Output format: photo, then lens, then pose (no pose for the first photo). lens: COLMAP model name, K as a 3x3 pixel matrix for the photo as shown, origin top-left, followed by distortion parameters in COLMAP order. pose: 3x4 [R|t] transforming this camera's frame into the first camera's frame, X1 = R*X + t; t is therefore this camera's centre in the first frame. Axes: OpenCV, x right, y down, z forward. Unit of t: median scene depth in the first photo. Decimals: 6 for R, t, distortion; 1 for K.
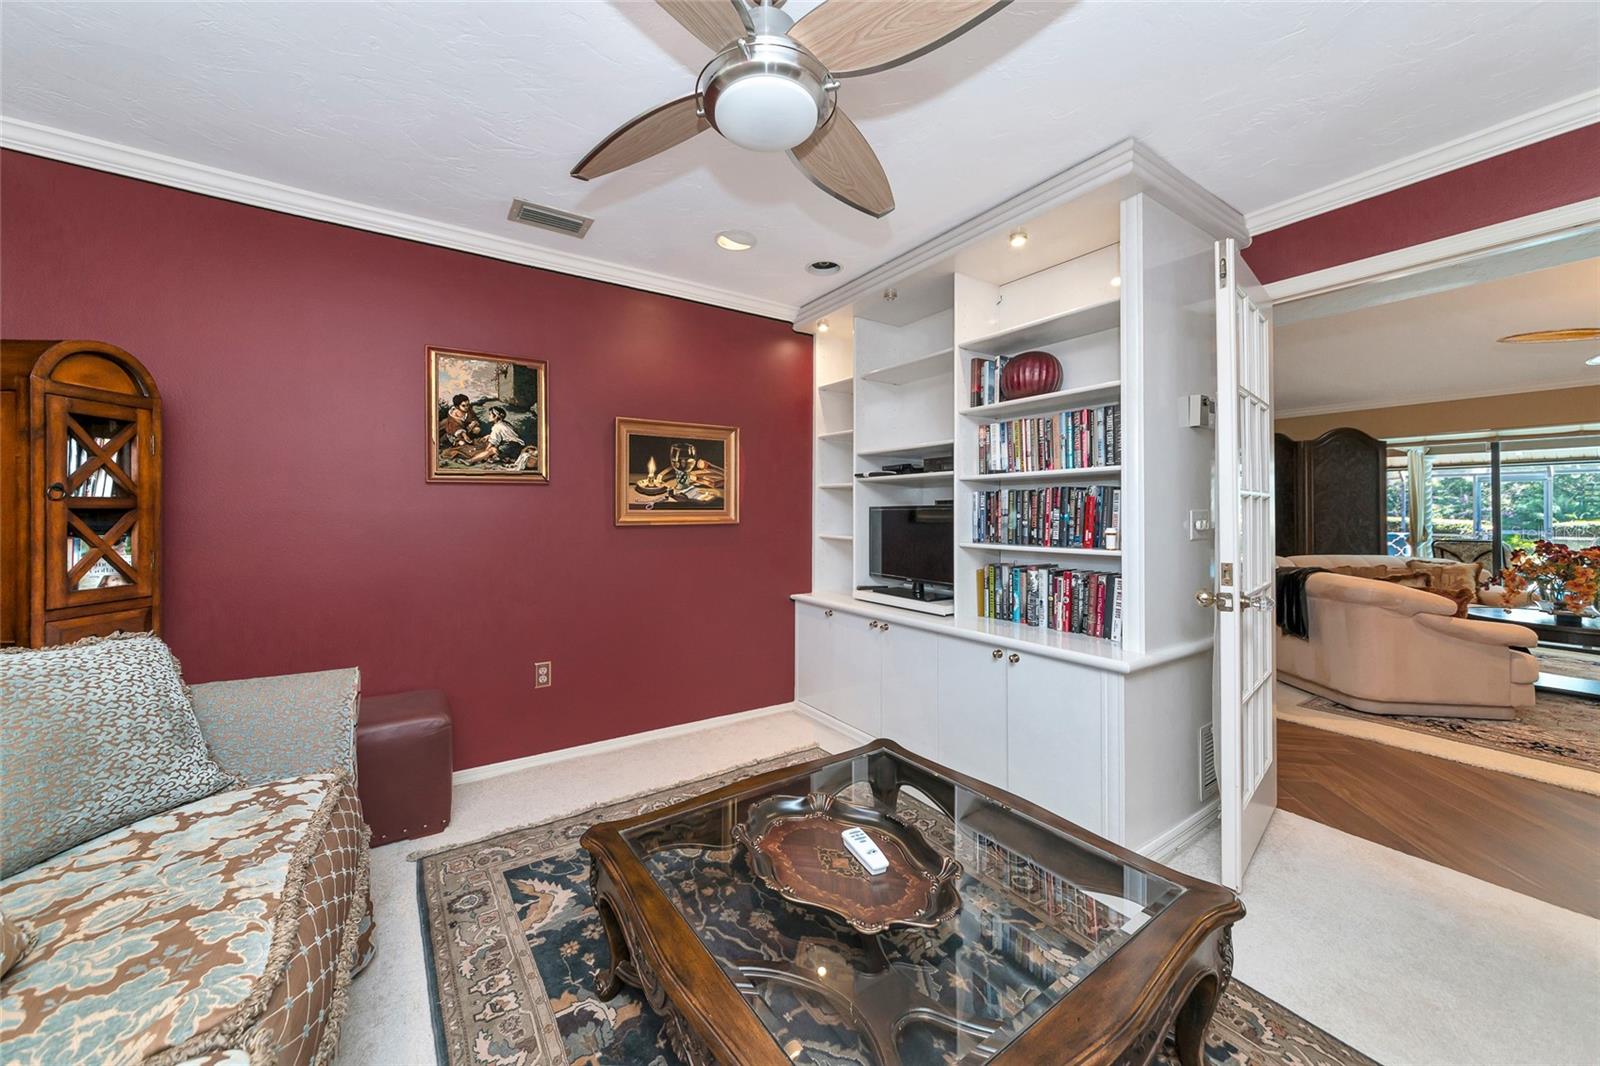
lens RADIAL K [[572.2, 0, 810.3], [0, 572.2, 507.1], [0, 0, 1]] dist [-0.003805, 0.001110]
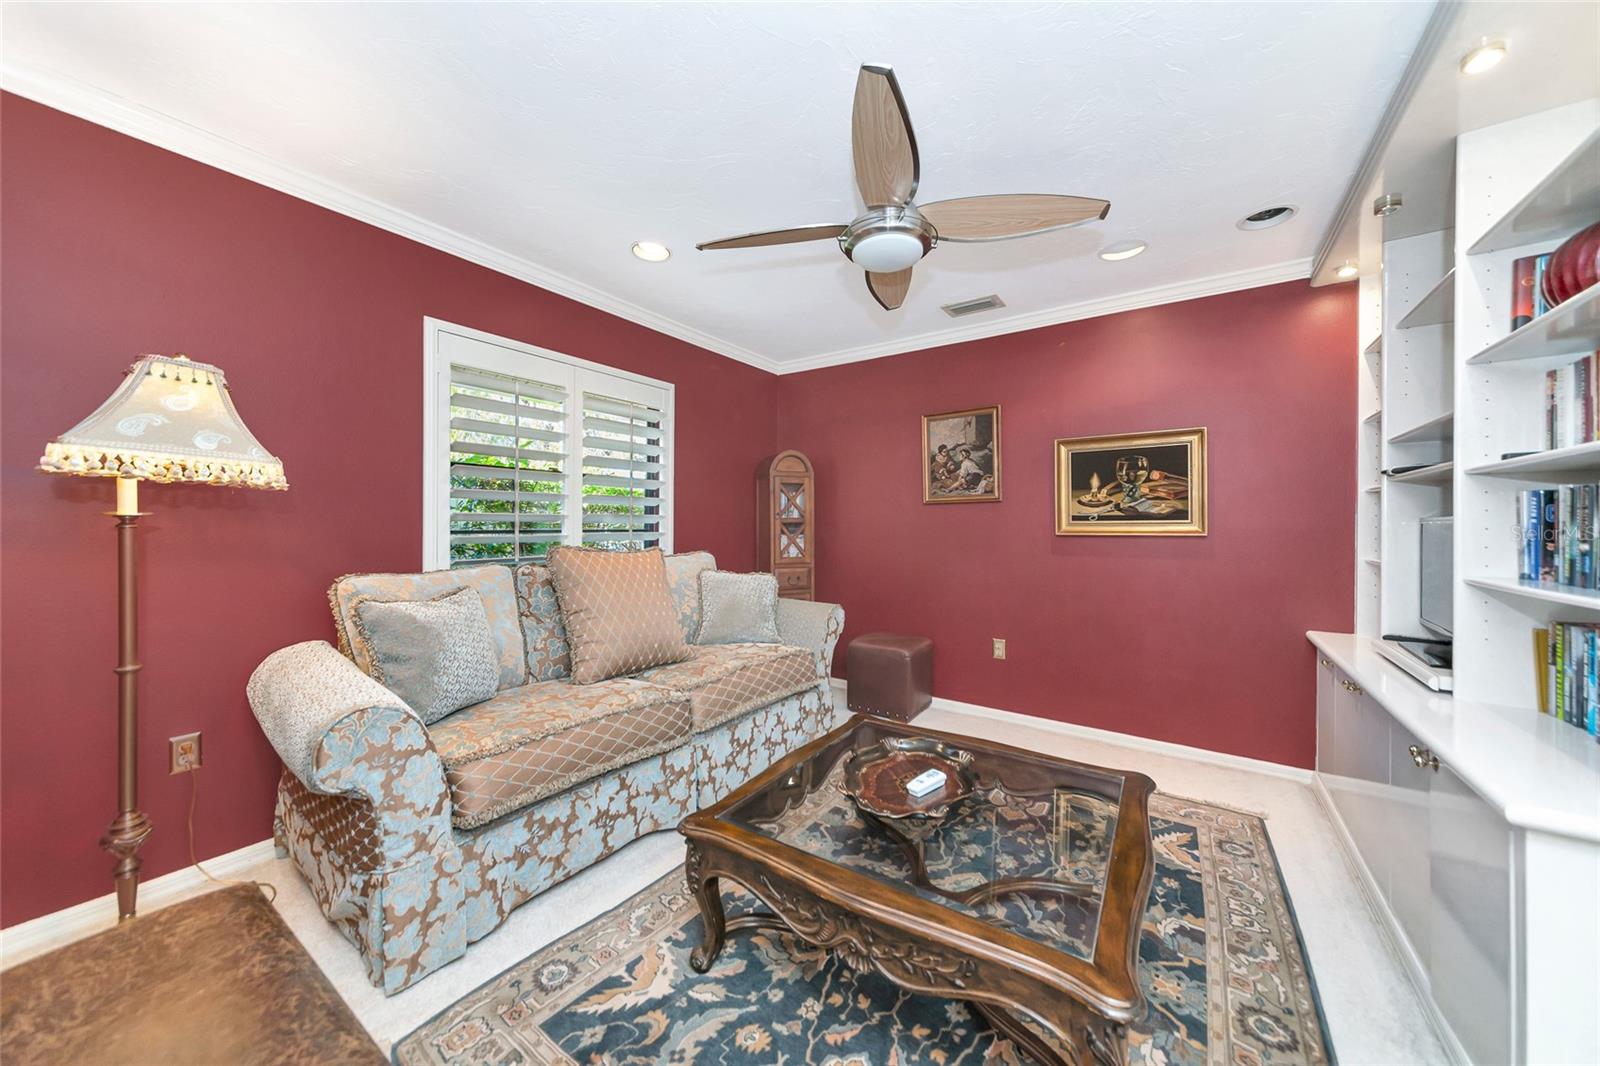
lens RADIAL K [[572.2, 0, 805.5], [0, 572.2, 527.1], [0, 0, 1]] dist [-0.003805, 0.001110]
pose [[0.354429, 0.007492, -0.935053, 0.589432], [0.005536, 0.999934, 0.010111, -0.000765], [0.935066, -0.008760, 0.354364, 0.130084]]
